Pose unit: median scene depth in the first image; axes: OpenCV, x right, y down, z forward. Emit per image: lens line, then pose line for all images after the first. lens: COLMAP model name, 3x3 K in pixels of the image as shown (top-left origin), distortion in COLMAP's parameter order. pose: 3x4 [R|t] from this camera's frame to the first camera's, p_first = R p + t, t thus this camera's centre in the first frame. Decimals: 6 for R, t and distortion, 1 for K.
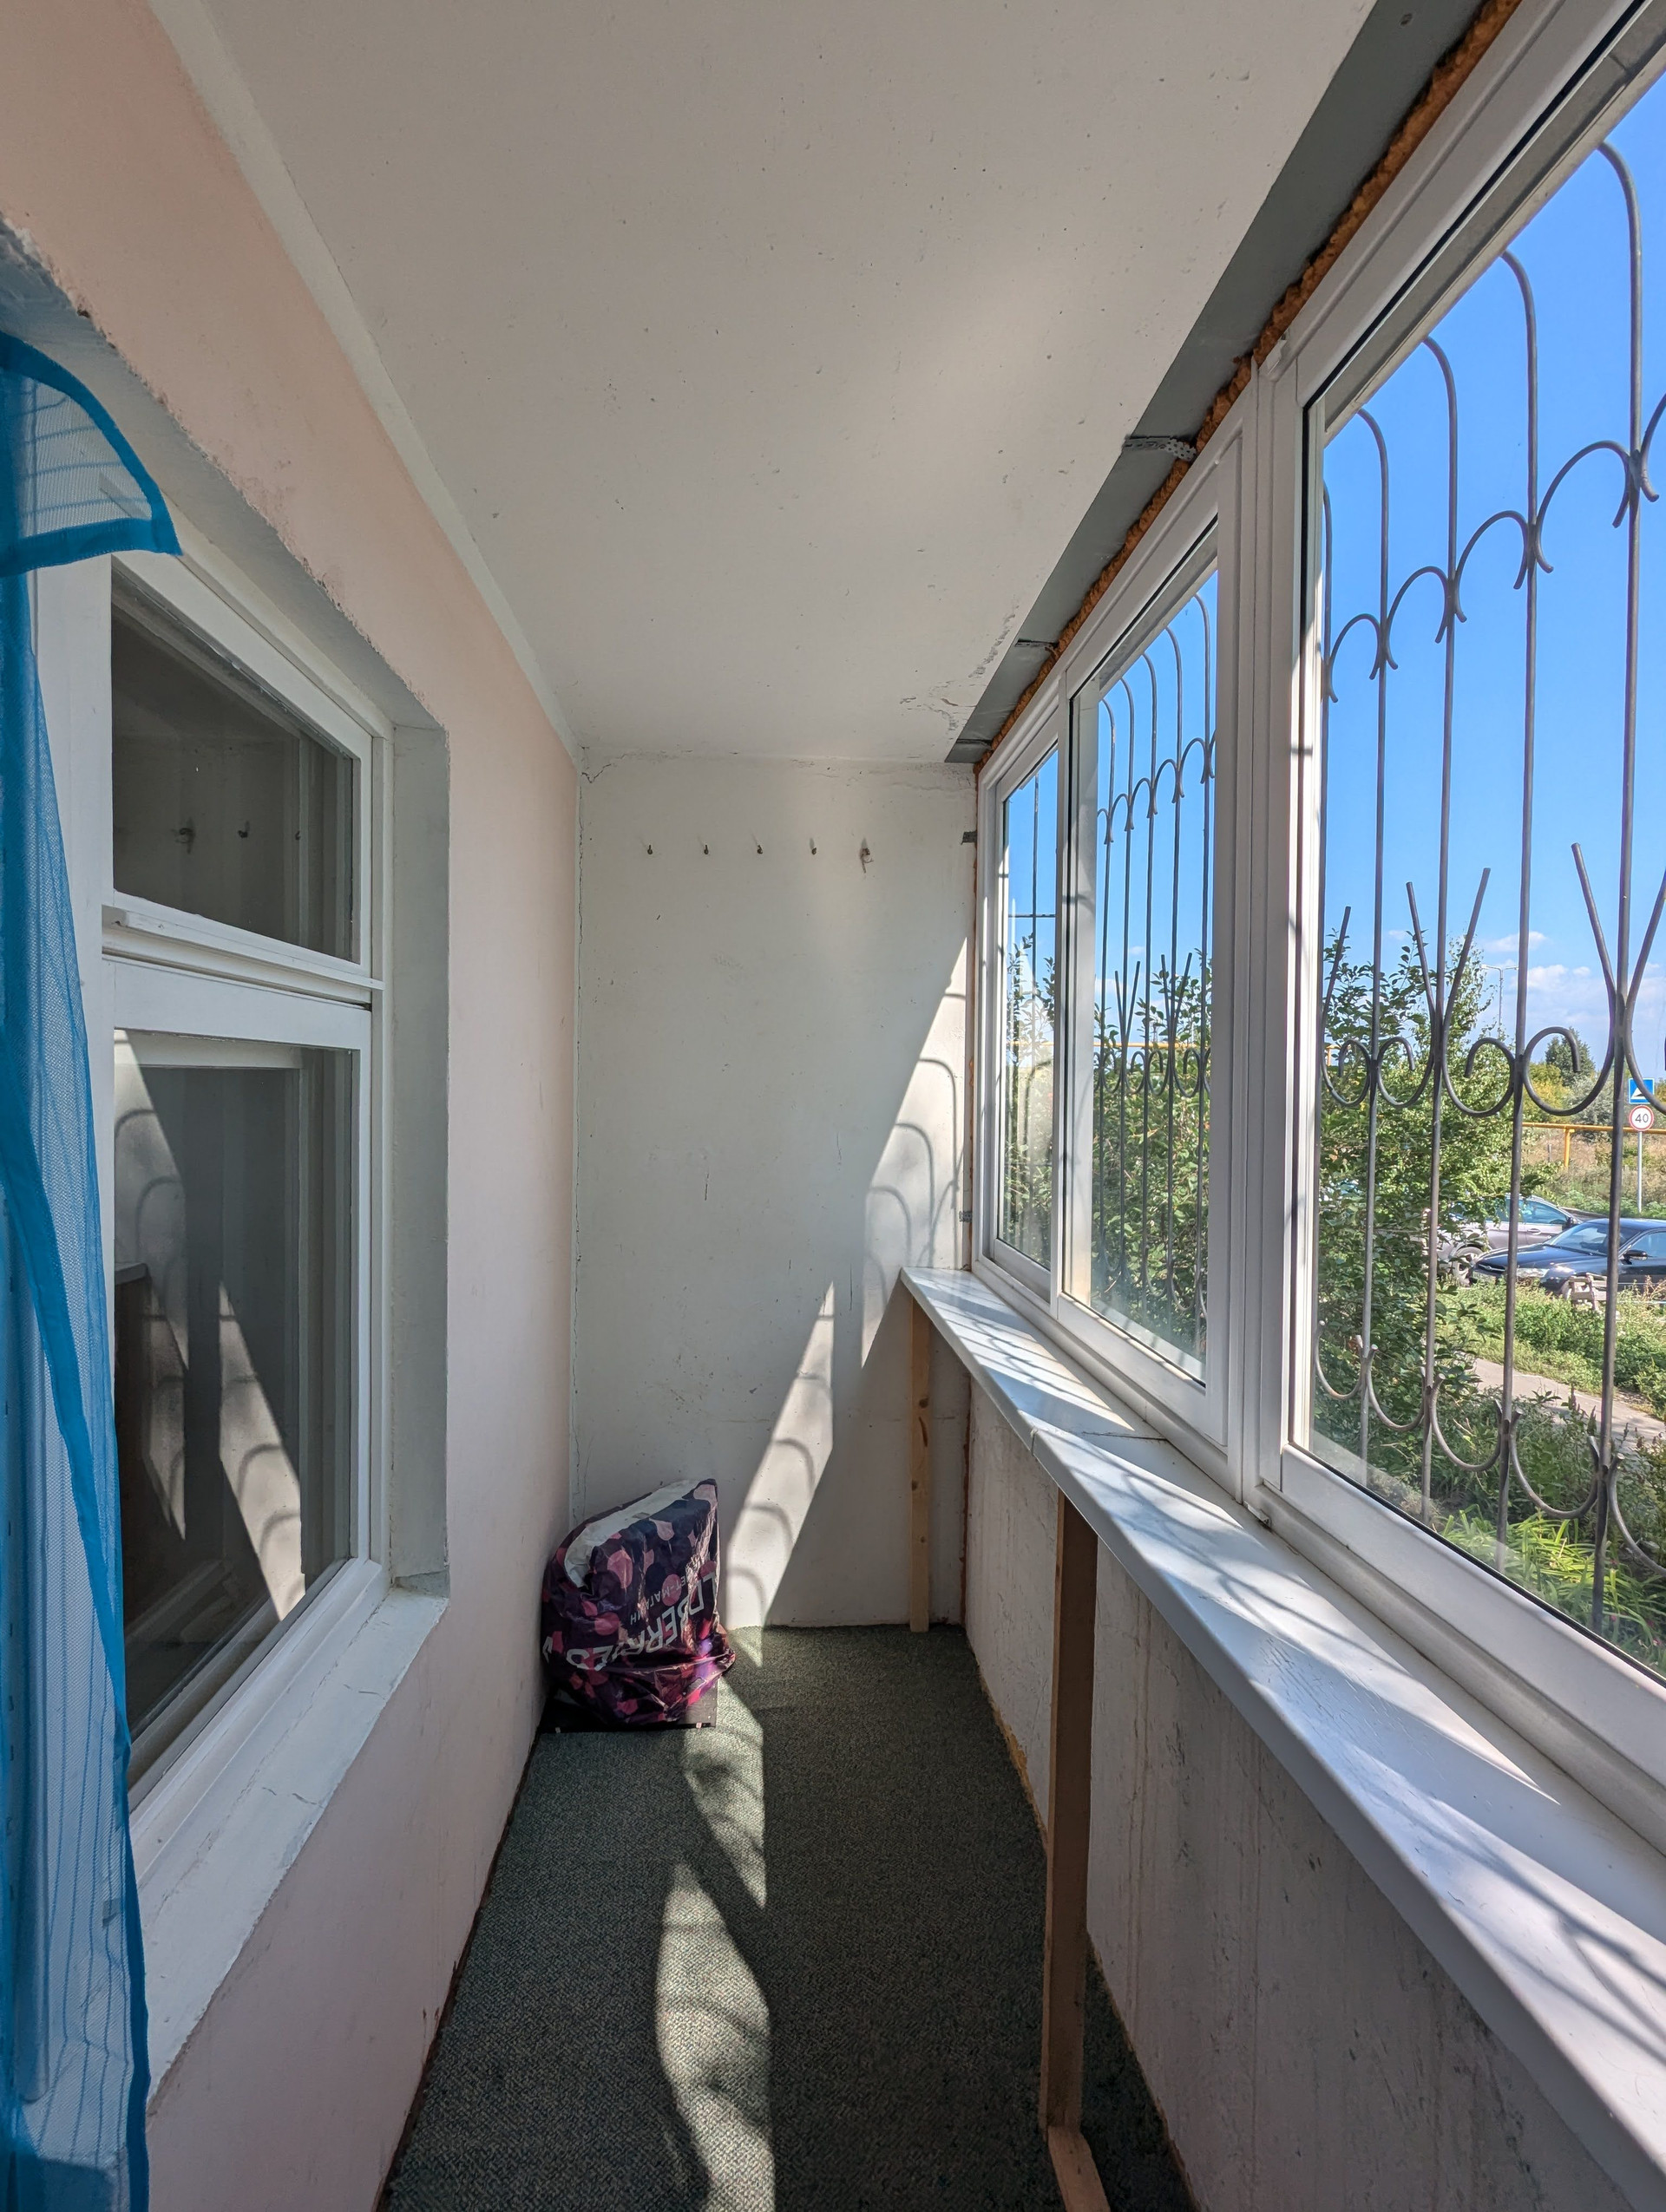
lens RADIAL K [[1051.4, 0, 826.5], [0, 1051.4, 1110.9], [0, 0, 1]] dist [-0.001925, 0.001693]
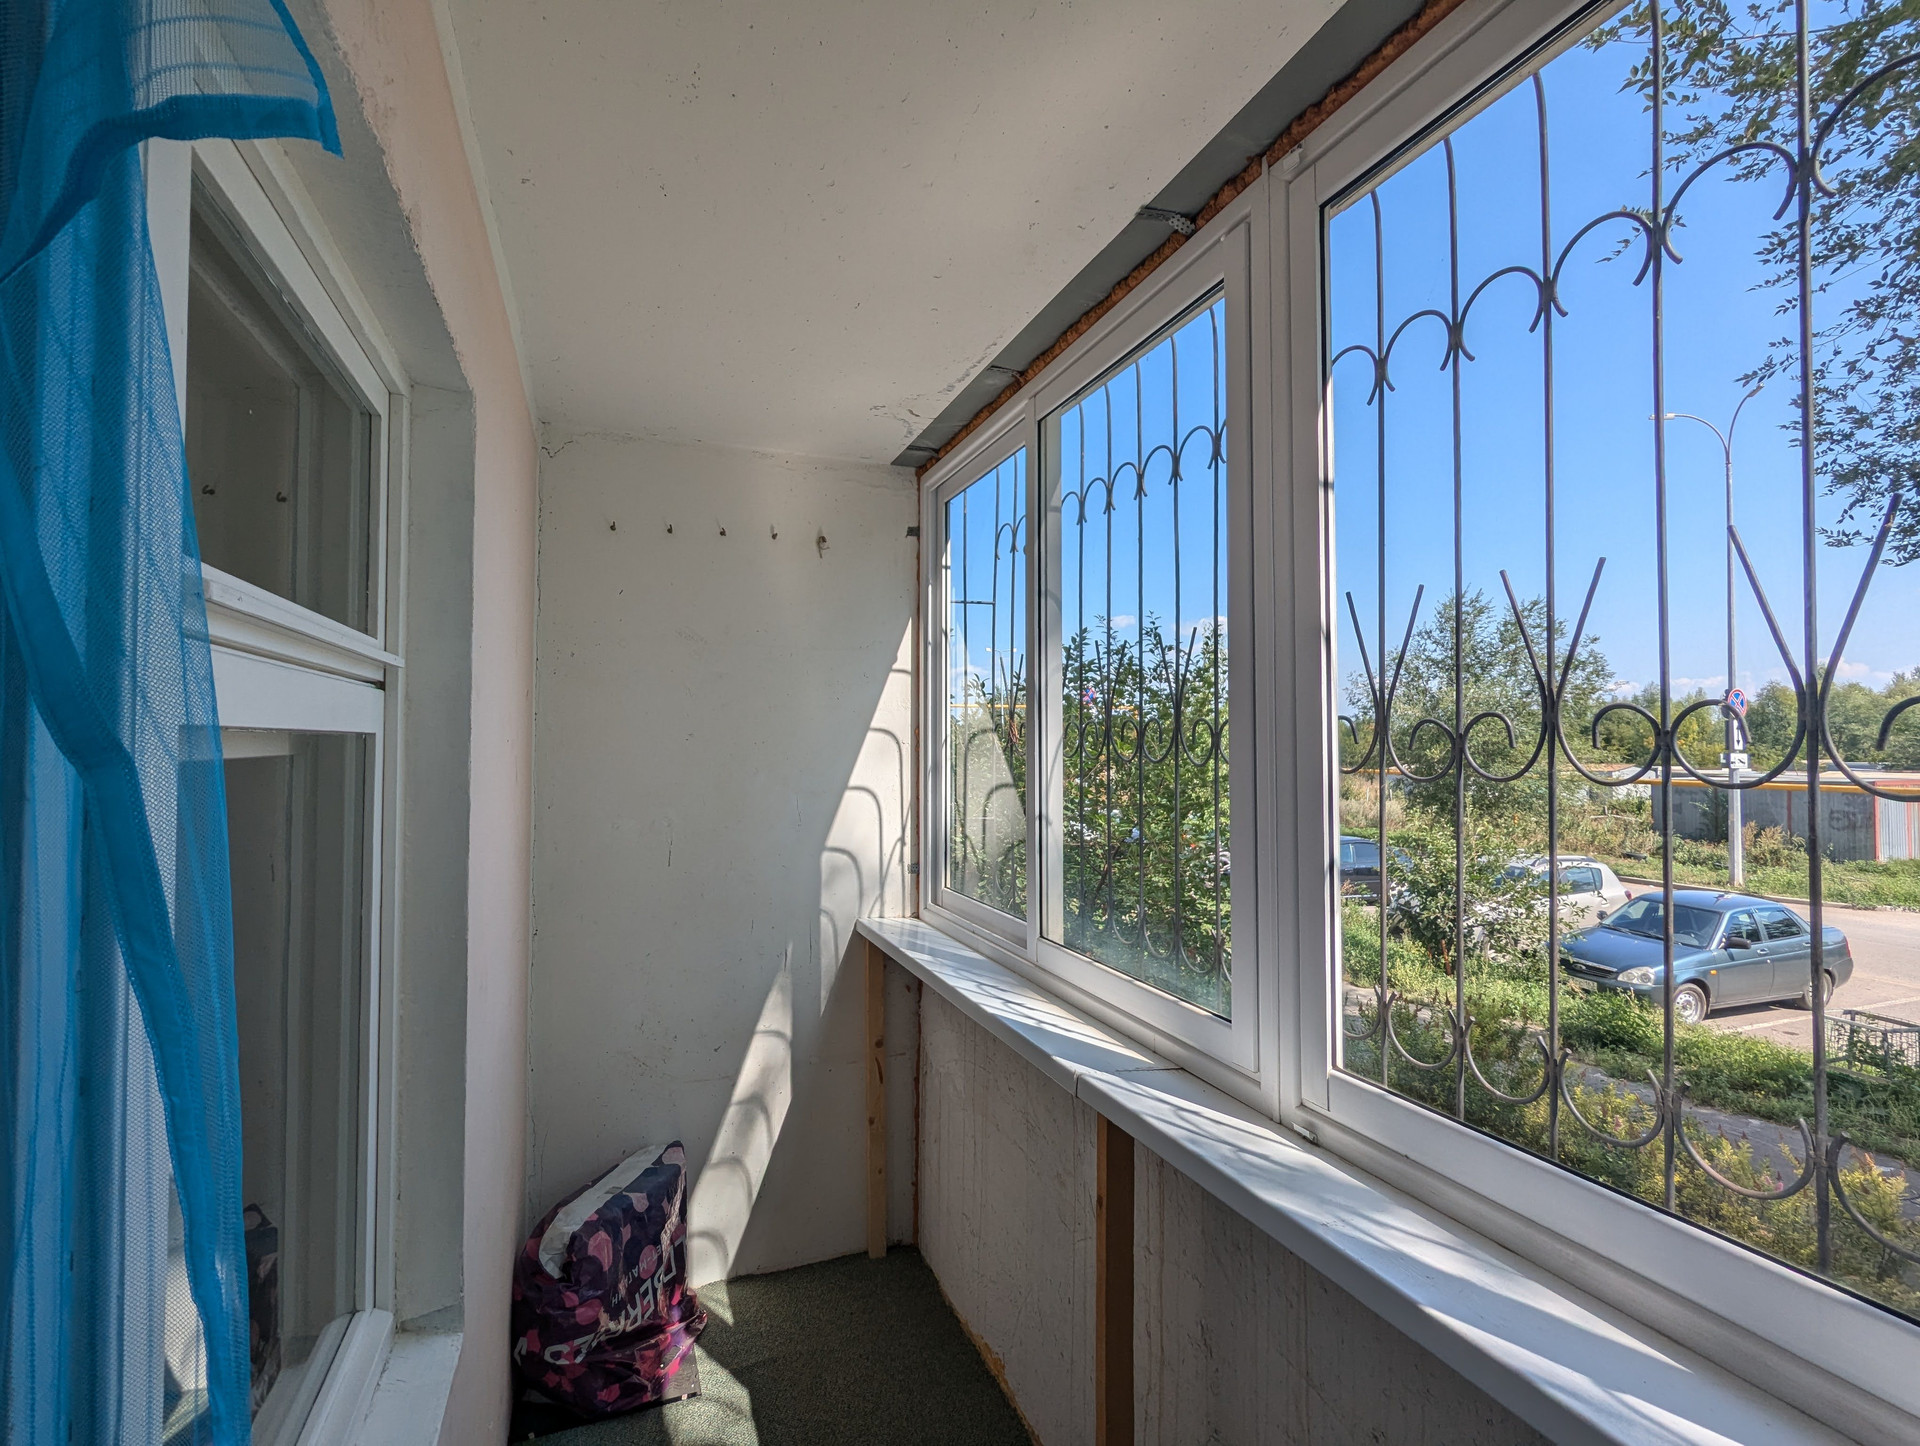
lens RADIAL K [[912.5, 0, 962.7], [0, 912.5, 722.6], [0, 0, 1]] dist [-0.001925, 0.001693]
pose [[0.956136, -0.005040, 0.292879, -0.120270], [0.017854, 0.998996, -0.041095, -0.016363], [-0.292377, 0.044521, 0.955266, 0.065717]]
